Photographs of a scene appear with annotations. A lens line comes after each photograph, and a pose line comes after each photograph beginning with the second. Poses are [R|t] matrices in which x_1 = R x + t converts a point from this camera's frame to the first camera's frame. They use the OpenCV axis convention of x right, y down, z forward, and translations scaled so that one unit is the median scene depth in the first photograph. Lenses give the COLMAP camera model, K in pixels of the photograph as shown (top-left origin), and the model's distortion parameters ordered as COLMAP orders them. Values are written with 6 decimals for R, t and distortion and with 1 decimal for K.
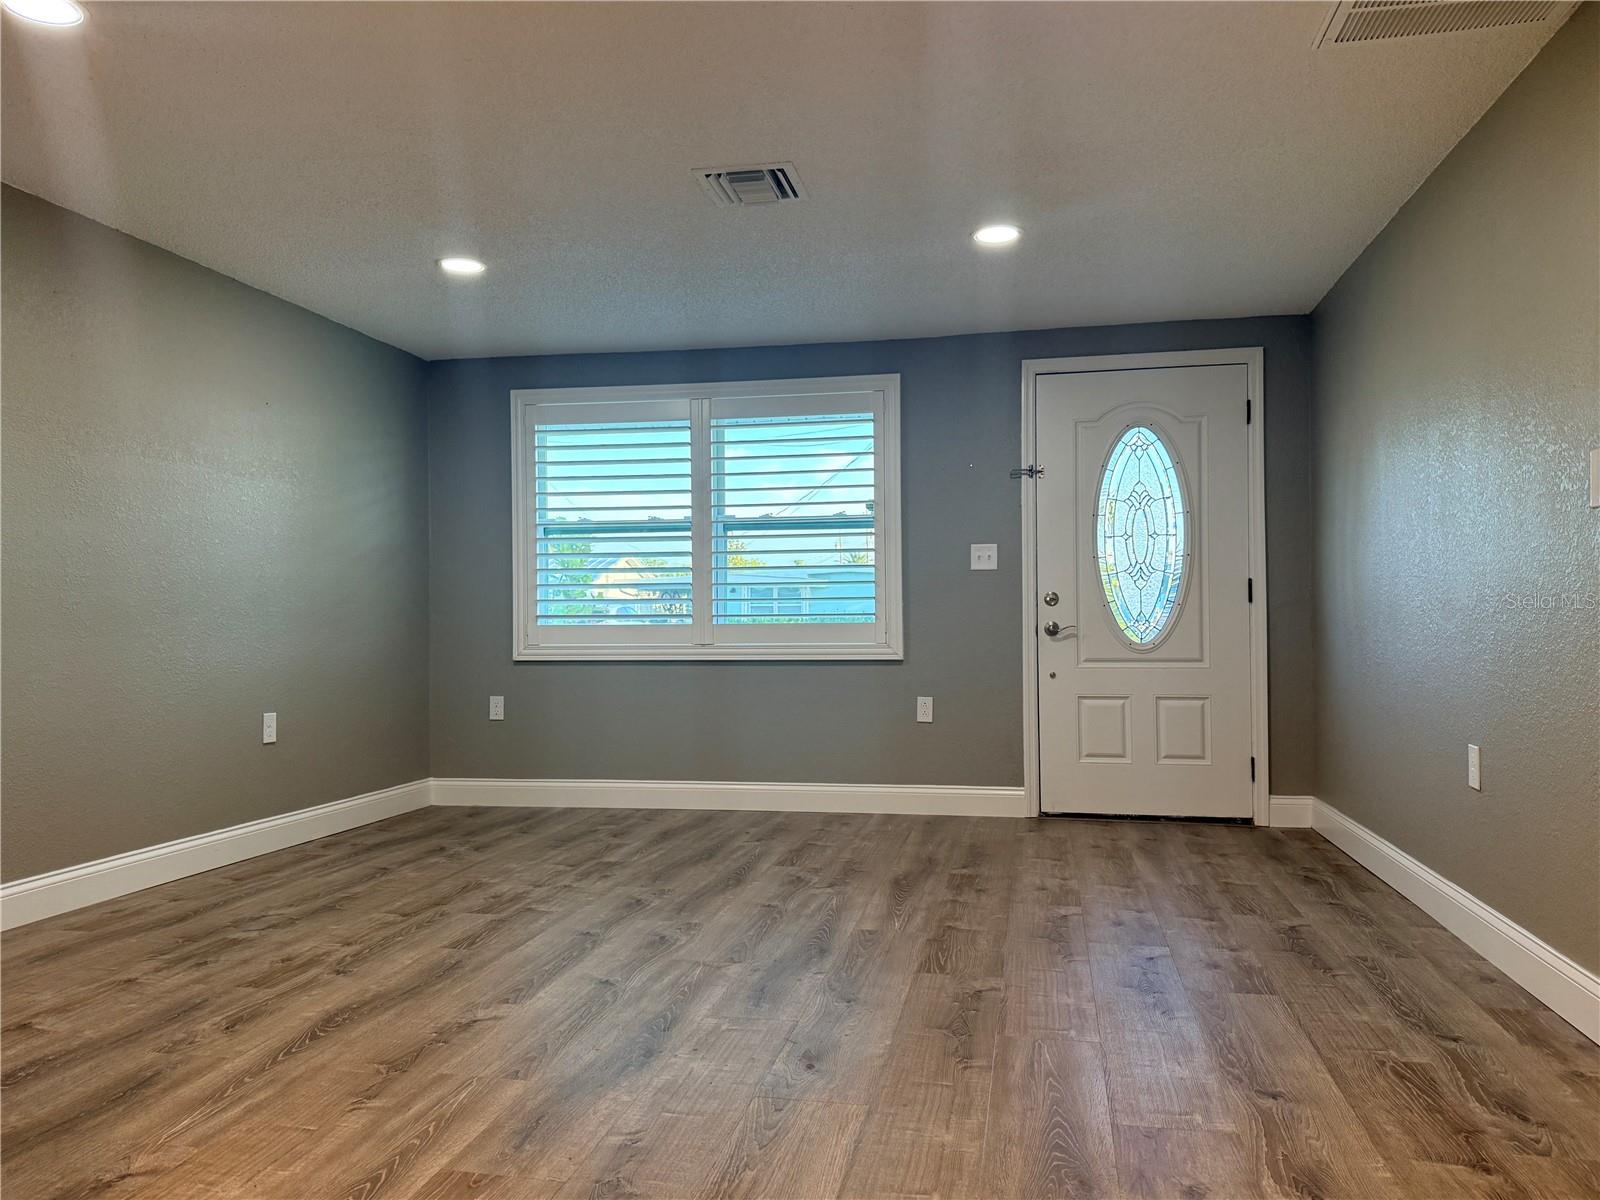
lens RADIAL K [[1183.6, 0, 800.0], [0, 1183.6, 600.0], [0, 0, 1]] dist [0.085291, -0.098729]
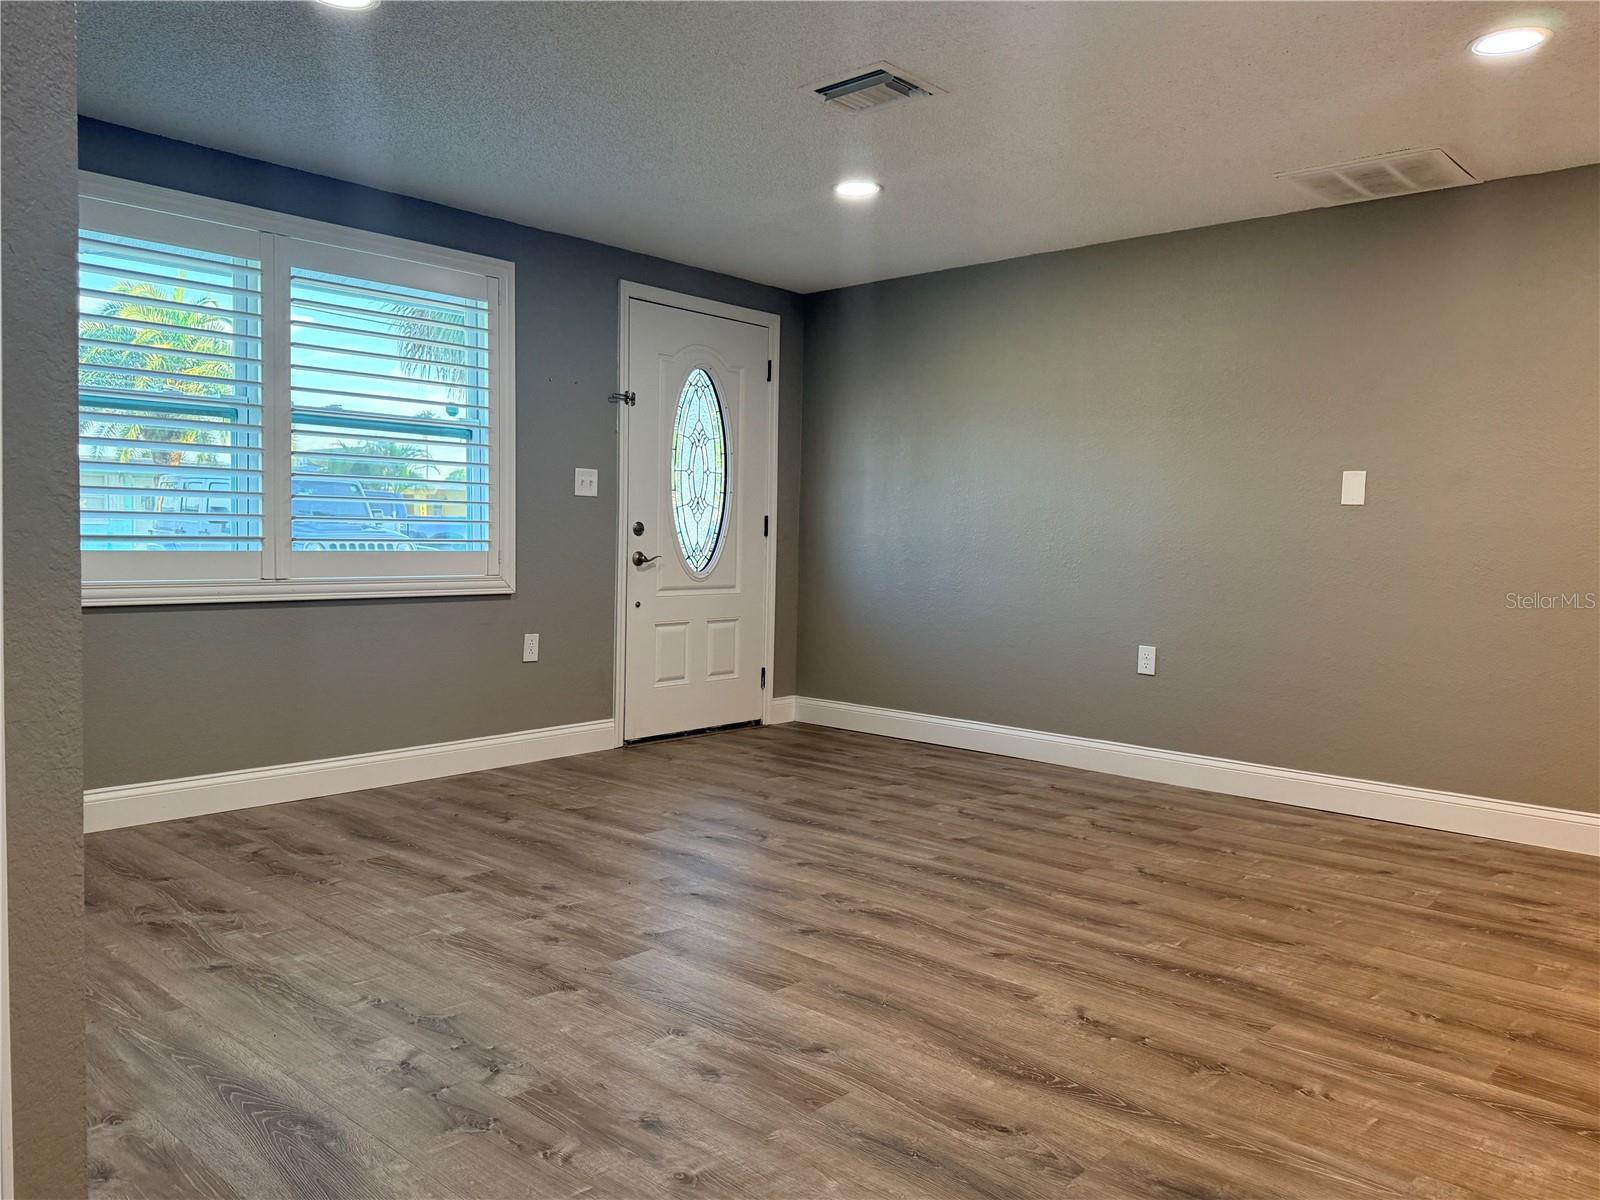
lens RADIAL K [[1183.6, 0, 800.0], [0, 1183.6, 600.0], [0, 0, 1]] dist [0.085291, -0.098729]
pose [[0.507522, -0.032066, 0.861042, -0.606173], [-0.040263, 0.997333, 0.060874, -0.007739], [-0.860698, -0.065563, 0.504877, 0.388754]]
